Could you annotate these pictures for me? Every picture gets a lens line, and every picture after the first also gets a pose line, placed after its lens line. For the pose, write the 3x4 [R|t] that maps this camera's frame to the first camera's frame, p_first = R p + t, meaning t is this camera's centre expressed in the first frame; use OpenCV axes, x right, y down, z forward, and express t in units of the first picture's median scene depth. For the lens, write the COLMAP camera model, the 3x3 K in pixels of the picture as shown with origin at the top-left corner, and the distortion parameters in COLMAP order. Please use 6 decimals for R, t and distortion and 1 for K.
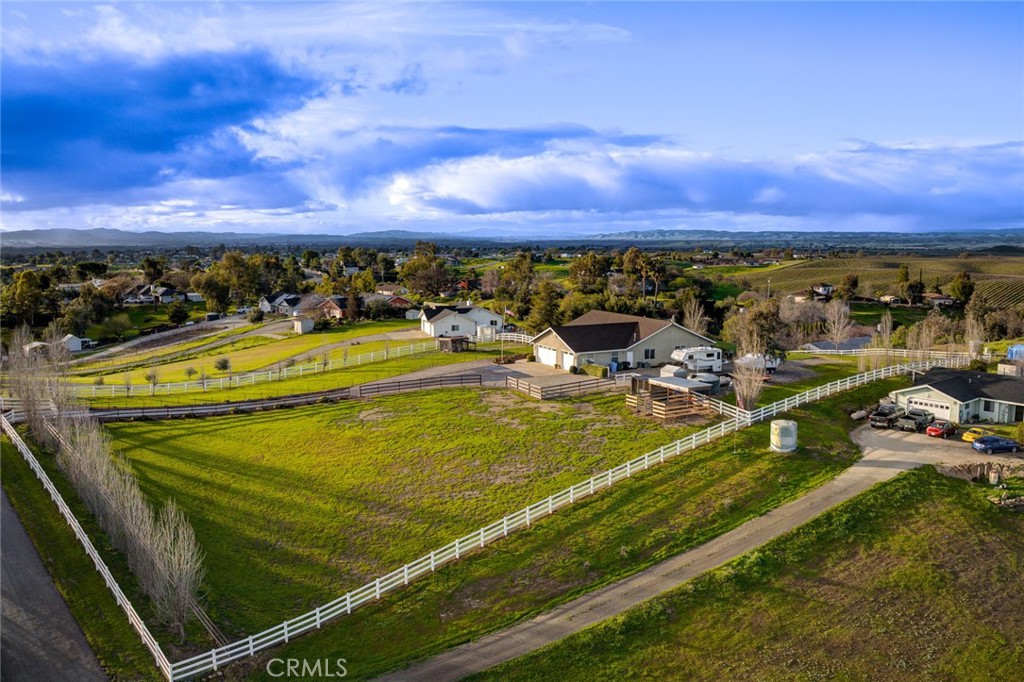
lens RADIAL K [[851.4, 0, 517.1], [0, 851.4, 339.6], [0, 0, 1]] dist [-0.100193, -0.020675]
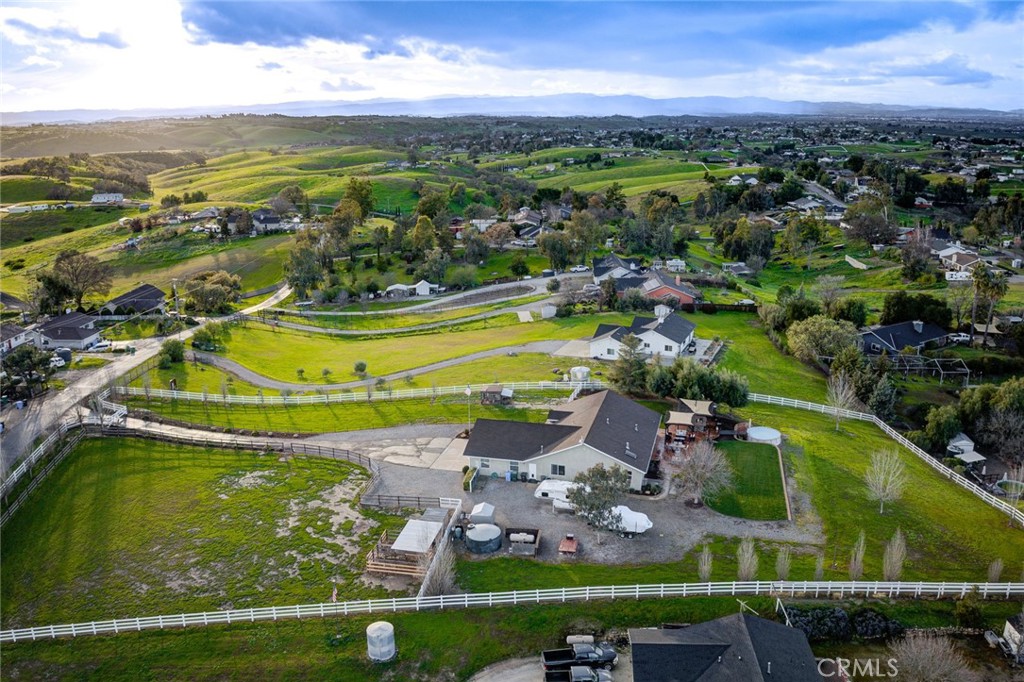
lens RADIAL K [[851.4, 0, 507.0], [0, 851.4, 334.4], [0, 0, 1]] dist [-0.100193, -0.020675]
pose [[0.740810, 0.167520, -0.650490, 0.727853], [-0.071351, 0.982549, 0.171777, -0.297607], [0.667914, -0.080842, 0.739835, 0.307670]]
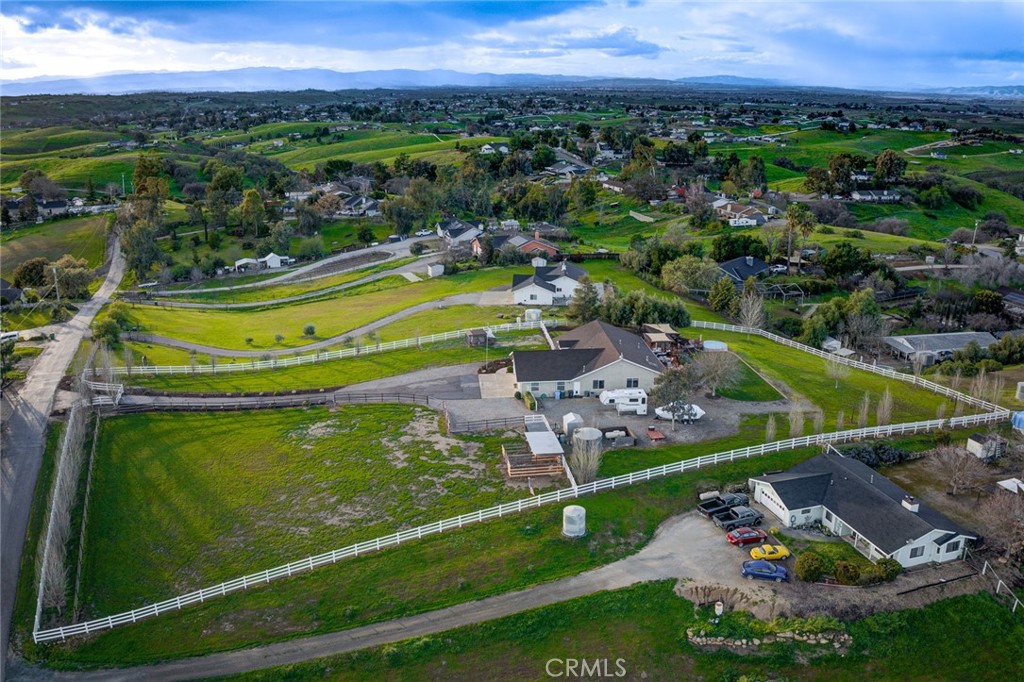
lens RADIAL K [[851.4, 0, 511.8], [0, 851.4, 342.2], [0, 0, 1]] dist [-0.100193, -0.020675]
pose [[0.928881, 0.112807, -0.352781, 0.457160], [-0.047457, 0.980888, 0.188697, -0.251722], [0.367325, -0.158535, 0.916482, -0.043020]]
